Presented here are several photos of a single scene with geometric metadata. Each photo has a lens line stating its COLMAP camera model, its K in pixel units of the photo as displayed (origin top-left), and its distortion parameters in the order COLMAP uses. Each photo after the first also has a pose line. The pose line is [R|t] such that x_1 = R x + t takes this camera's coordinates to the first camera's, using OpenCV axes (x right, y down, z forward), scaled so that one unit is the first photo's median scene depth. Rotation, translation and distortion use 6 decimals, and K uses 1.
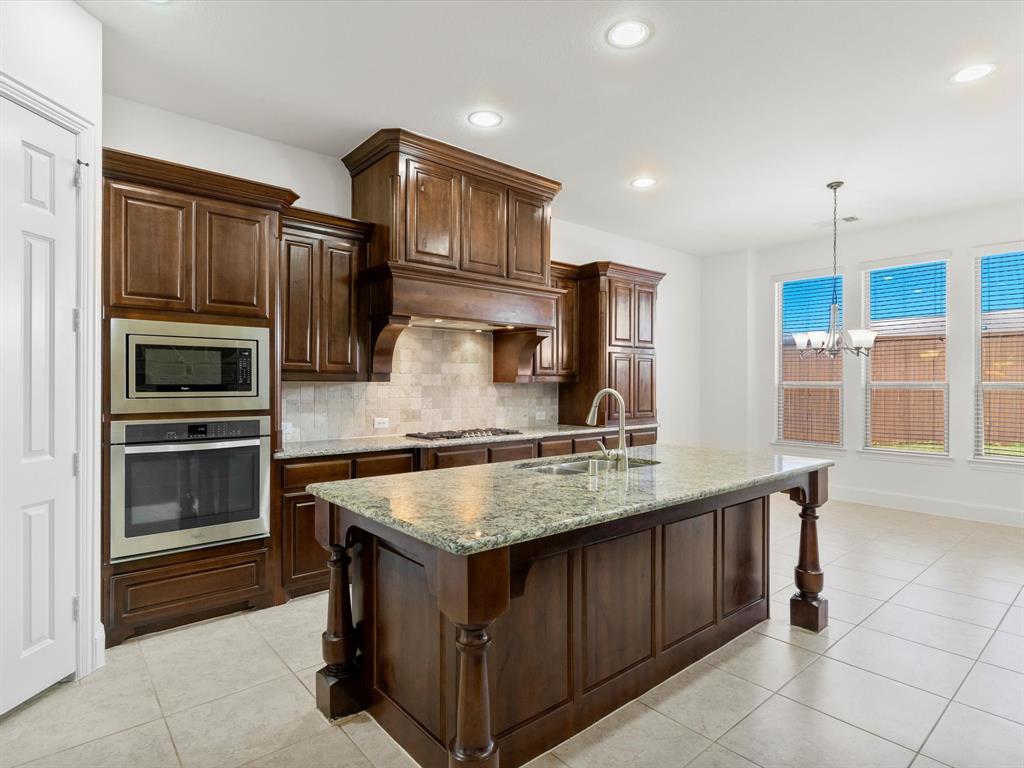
lens RADIAL K [[549.9, 0, 512.5], [0, 549.9, 385.2], [0, 0, 1]] dist [-0.000885, 0.003820]
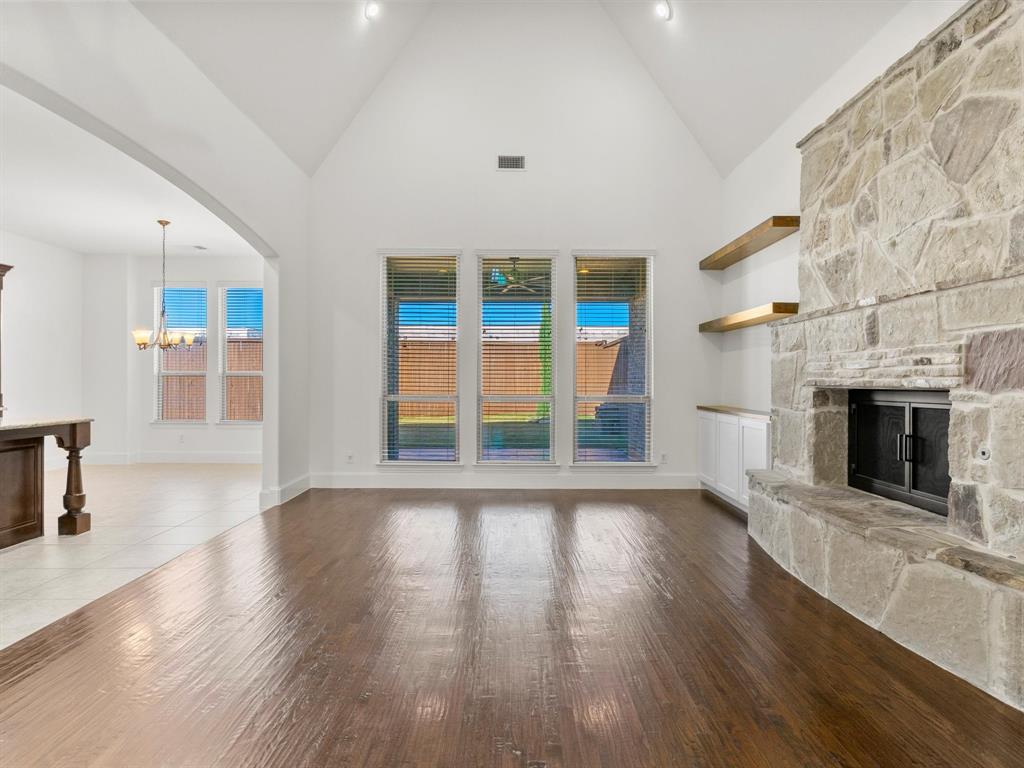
lens RADIAL K [[549.9, 0, 513.4], [0, 549.9, 380.2], [0, 0, 1]] dist [-0.000885, 0.003820]
pose [[0.650258, 0.003941, 0.759703, 0.184932], [-0.001674, 0.999992, -0.003755, 0.038539], [-0.759711, 0.001170, 0.650259, -0.798969]]
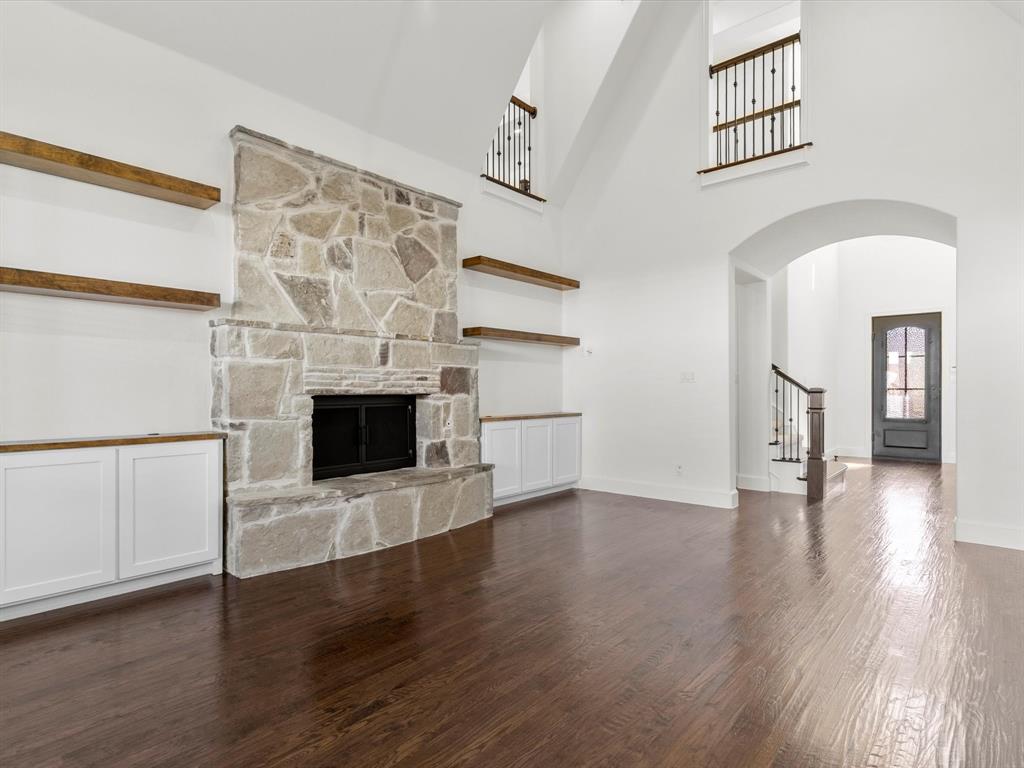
lens RADIAL K [[549.9, 0, 516.8], [0, 549.9, 389.3], [0, 0, 1]] dist [-0.000885, 0.003820]
pose [[-0.988755, 0.001741, -0.149532, 1.208963], [0.001478, 0.999997, 0.001866, 0.032152], [0.149535, 0.001624, -0.988755, 0.795370]]
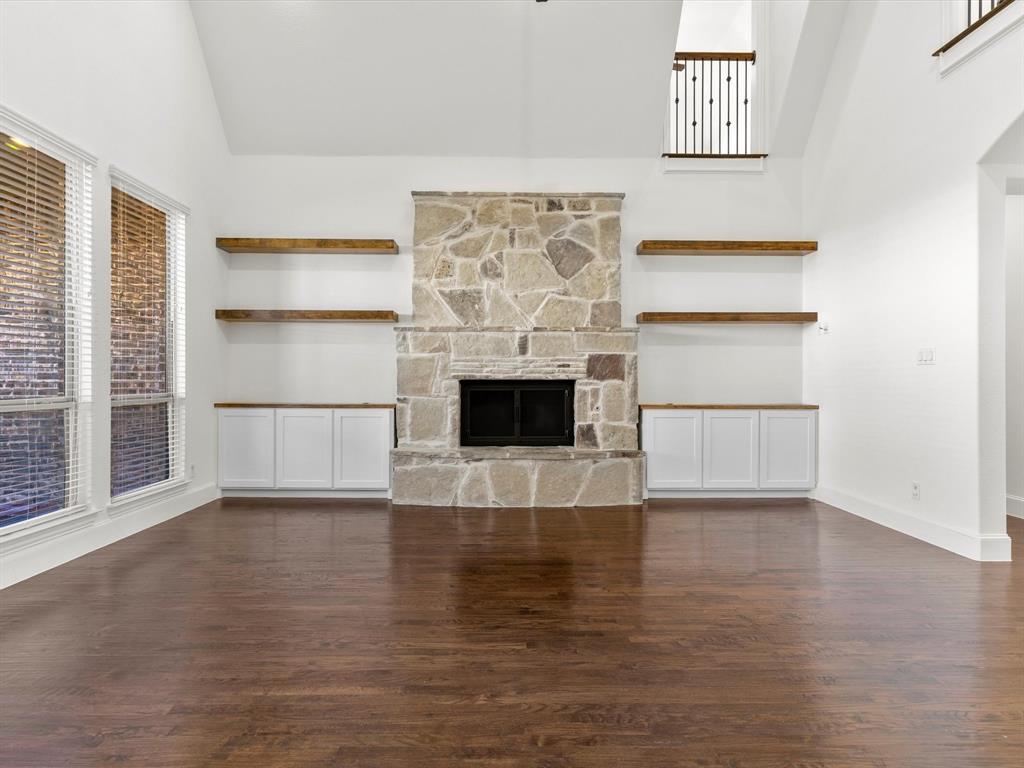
lens RADIAL K [[549.9, 0, 518.9], [0, 549.9, 381.9], [0, 0, 1]] dist [-0.000885, 0.003820]
pose [[-0.771977, -0.002908, 0.635644, 0.291853], [-0.000380, 0.999991, 0.004114, 0.047321], [-0.635651, 0.002934, -0.771971, 0.637681]]
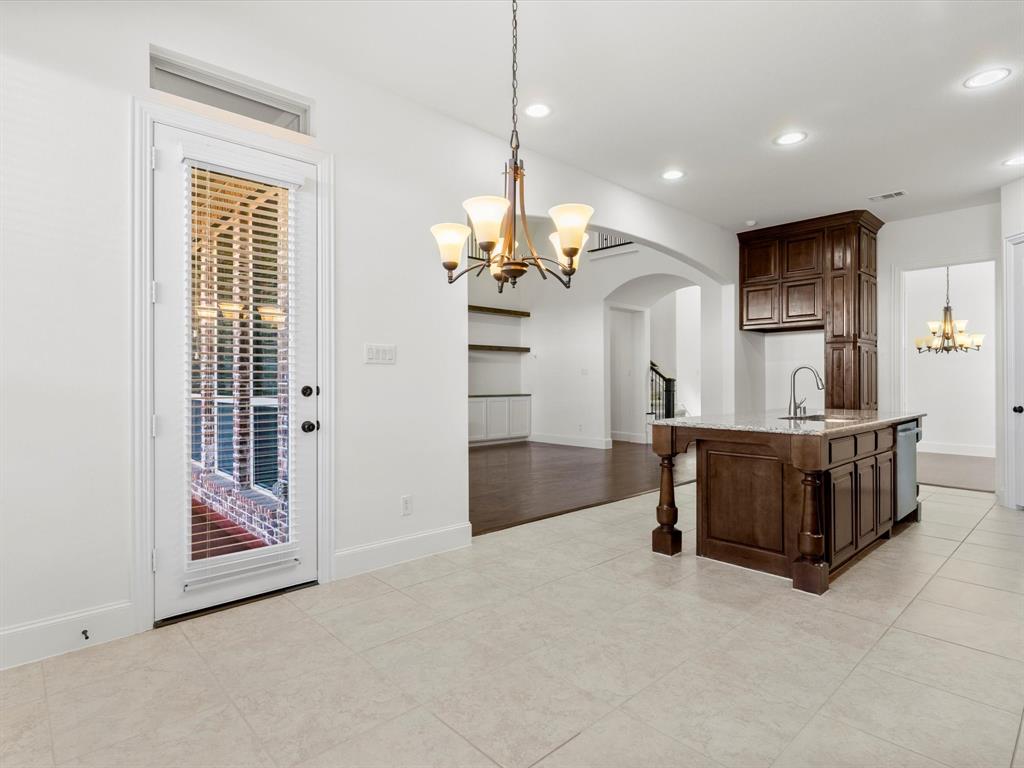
lens RADIAL K [[549.9, 0, 514.9], [0, 549.9, 381.8], [0, 0, 1]] dist [-0.000885, 0.003820]
pose [[-0.999162, 0.000387, -0.040937, 0.889156], [0.000308, 0.999998, 0.001941, 0.044655], [0.040938, 0.001927, -0.999160, 2.137349]]
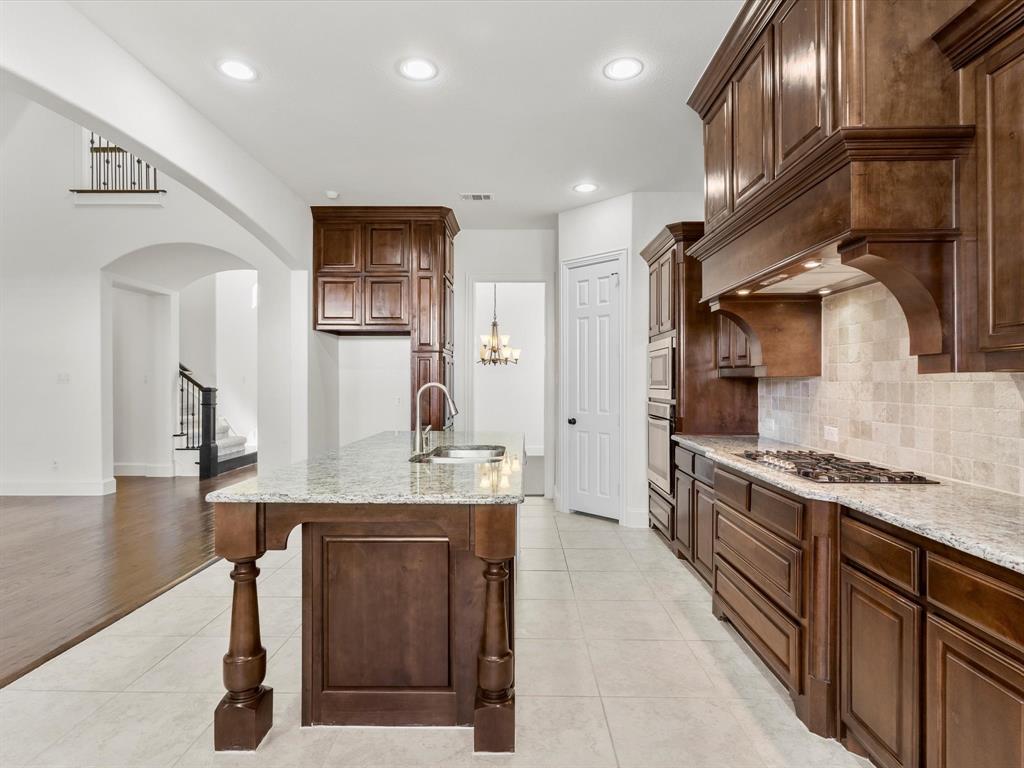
lens RADIAL K [[549.9, 0, 514.4], [0, 549.9, 385.5], [0, 0, 1]] dist [-0.000885, 0.003820]
pose [[-0.664552, 0.001435, -0.747241, 0.773349], [-0.003948, 0.999977, 0.005432, 0.004954], [0.747232, 0.006560, -0.664531, 1.590682]]
